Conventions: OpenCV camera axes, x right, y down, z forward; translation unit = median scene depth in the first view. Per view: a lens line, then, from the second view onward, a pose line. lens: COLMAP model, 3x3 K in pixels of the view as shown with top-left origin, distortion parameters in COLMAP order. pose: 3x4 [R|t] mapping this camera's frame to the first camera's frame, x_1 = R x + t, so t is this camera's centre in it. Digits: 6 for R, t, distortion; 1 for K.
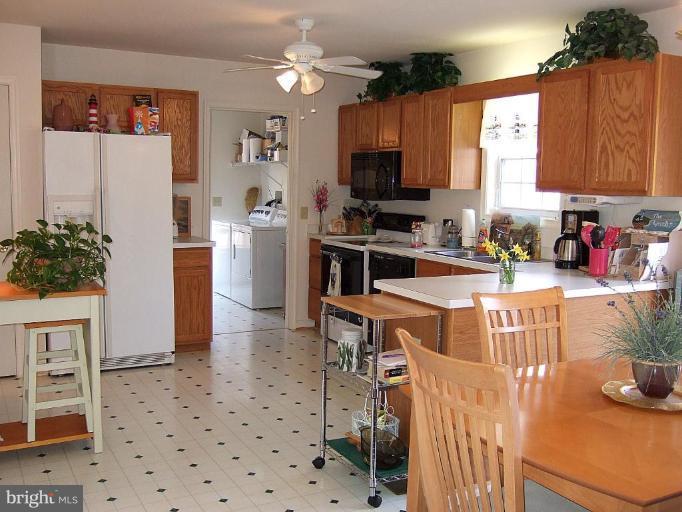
lens RADIAL K [[713.0, 0, 341.1], [0, 713.0, 252.5], [0, 0, 1]] dist [-0.016142, 0.000000]
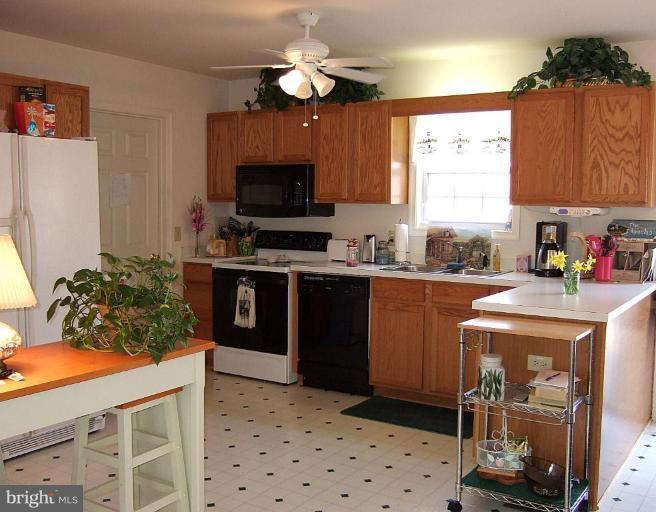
lens RADIAL K [[712.5, 0, 328.2], [0, 712.5, 258.9], [0, 0, 1]] dist [-0.028621, 0.000000]
pose [[0.872213, -0.050084, 0.486555, -0.418000], [0.056549, 0.998399, 0.001399, -0.020794], [-0.485846, 0.026294, 0.873649, 0.199416]]
